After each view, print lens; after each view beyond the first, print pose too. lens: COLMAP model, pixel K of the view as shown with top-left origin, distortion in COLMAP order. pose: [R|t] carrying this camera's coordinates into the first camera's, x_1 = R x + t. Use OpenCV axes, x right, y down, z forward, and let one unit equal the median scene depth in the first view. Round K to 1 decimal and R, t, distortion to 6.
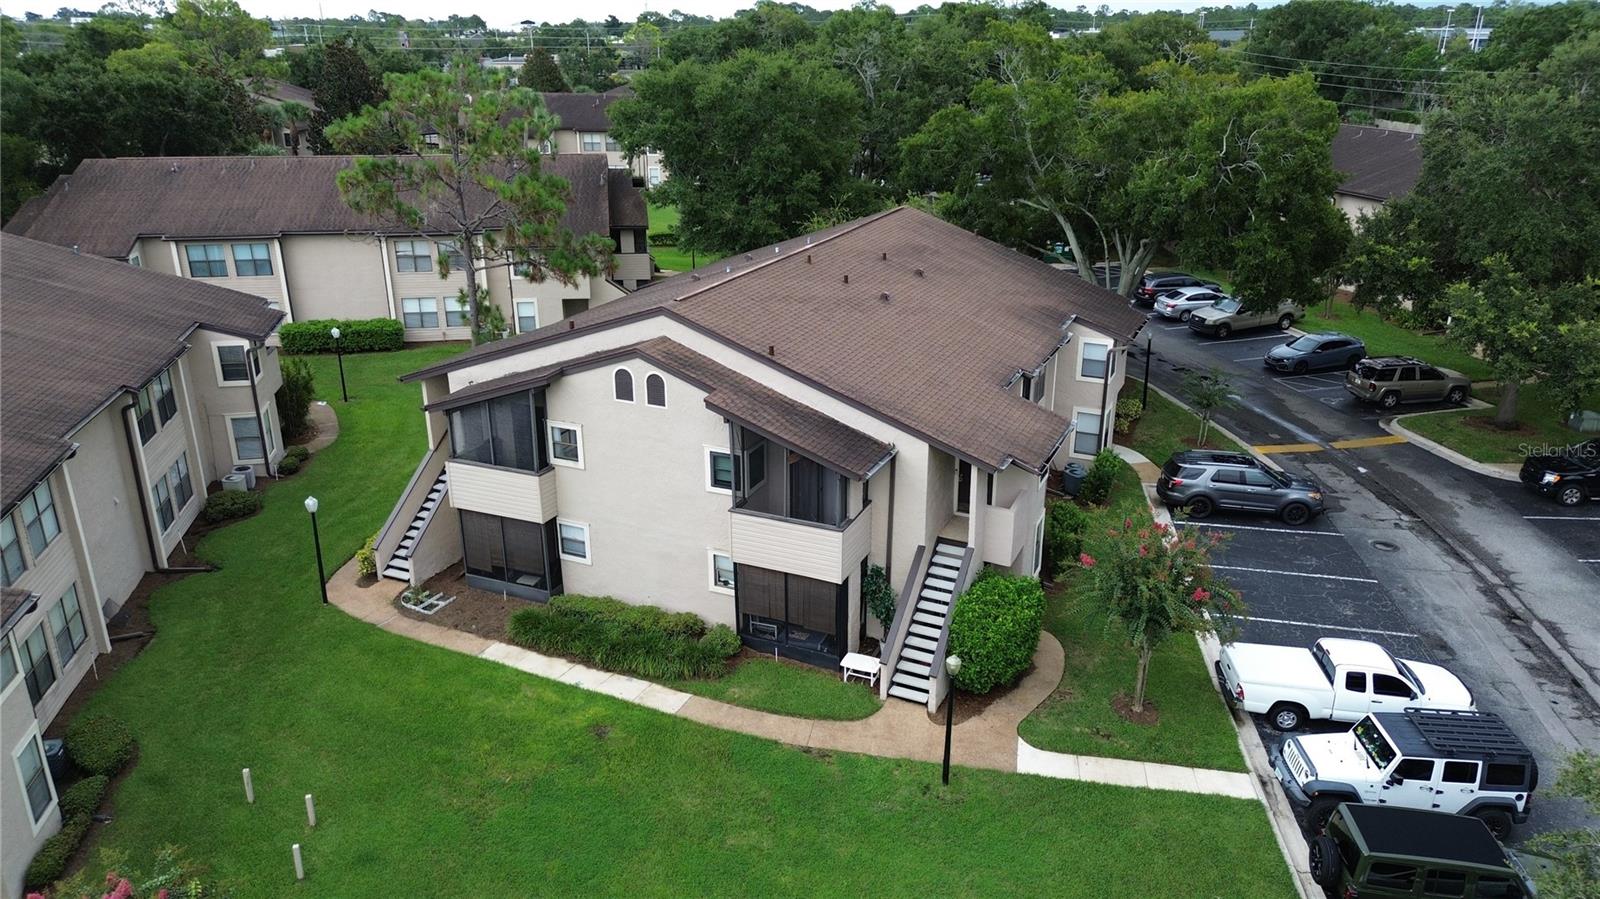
lens RADIAL K [[1138.7, 0, 803.2], [0, 1138.7, 452.2], [0, 0, 1]] dist [0.047008, -0.004179]
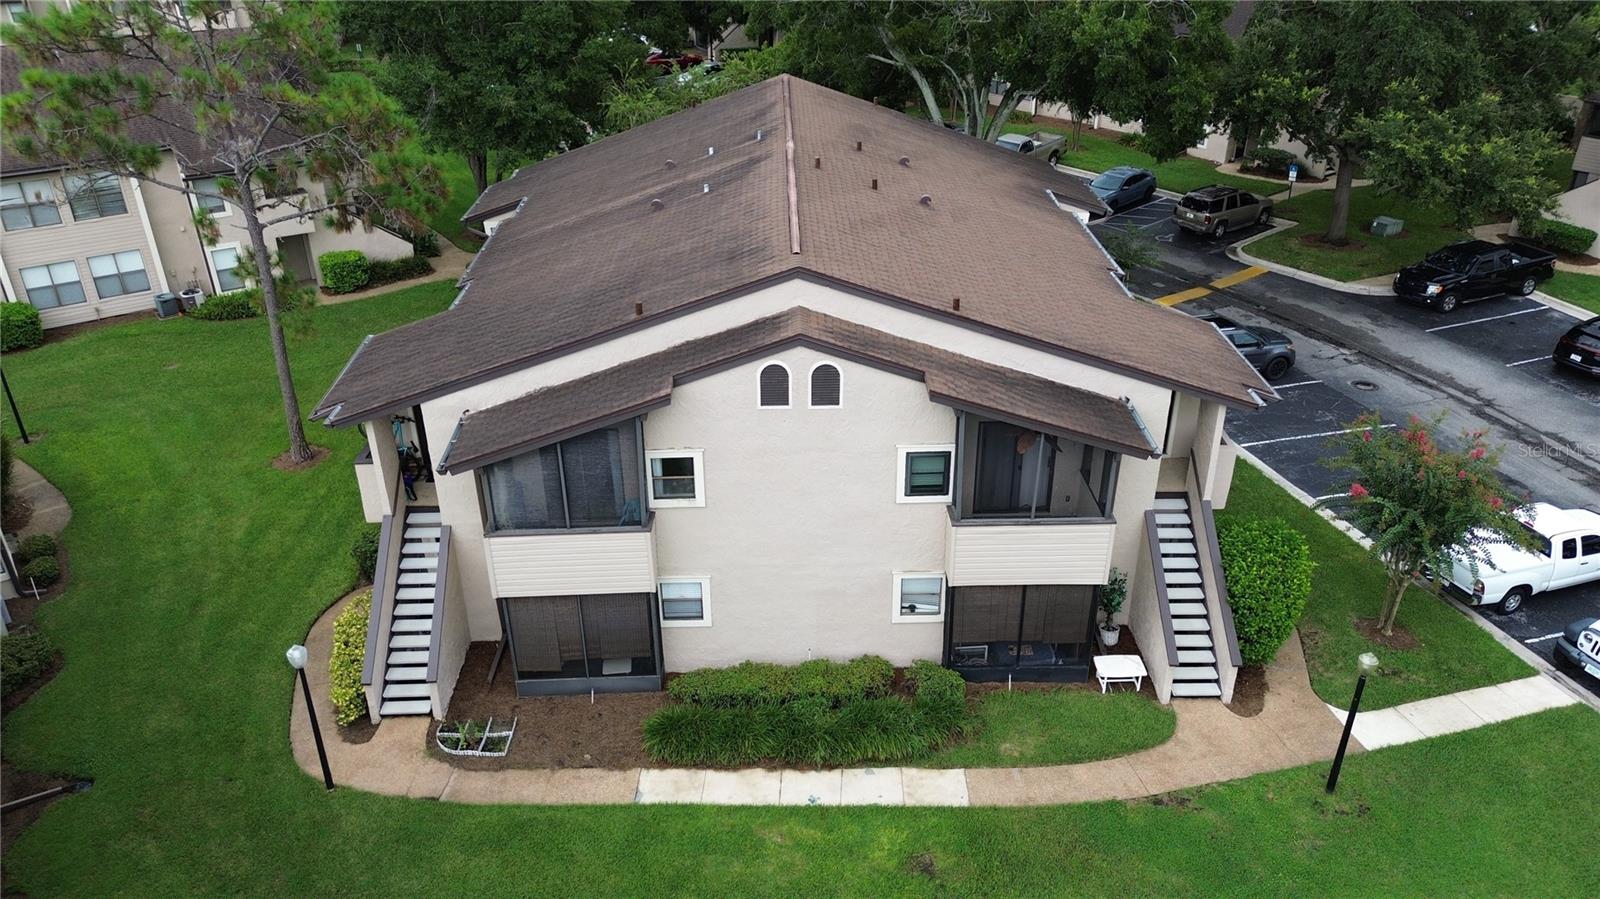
lens RADIAL K [[1138.7, 0, 803.2], [0, 1138.7, 452.2], [0, 0, 1]] dist [0.047008, -0.004179]
pose [[0.900563, -0.211031, 0.380069, -0.397935], [0.158515, 0.973485, 0.164925, -0.125770], [-0.404796, -0.088279, 0.910136, 0.321854]]
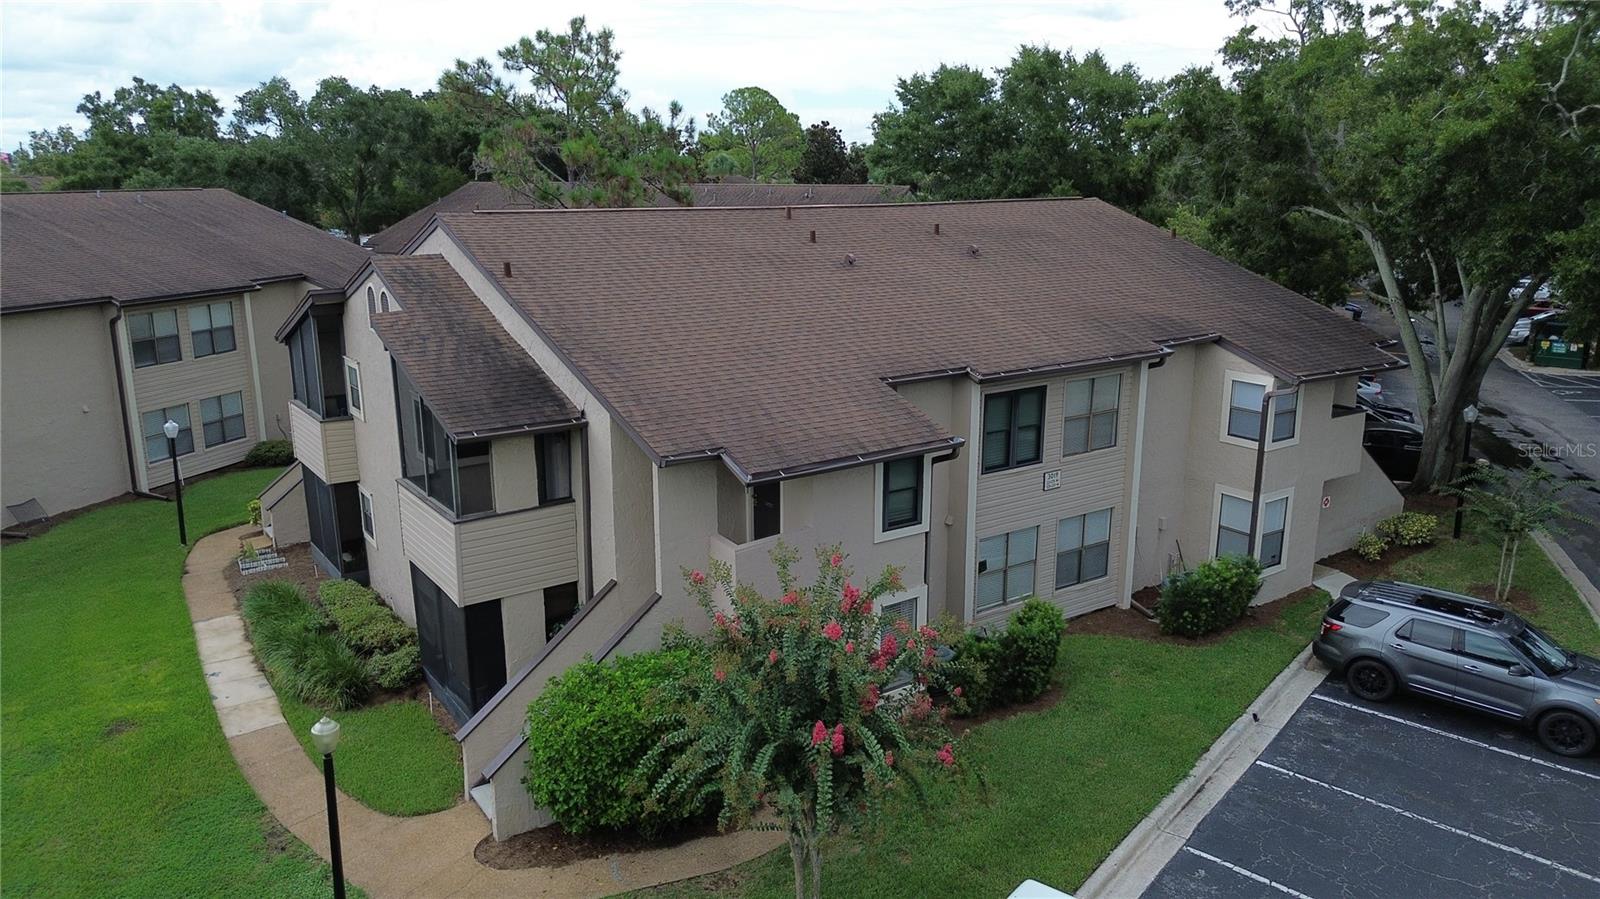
lens RADIAL K [[1138.7, 0, 803.2], [0, 1138.7, 452.2], [0, 0, 1]] dist [0.047008, -0.004179]
pose [[0.857678, 0.125478, -0.498642, 0.464268], [-0.181860, 0.981112, -0.065919, 0.033051], [0.480953, 0.147220, 0.864298, 0.458192]]
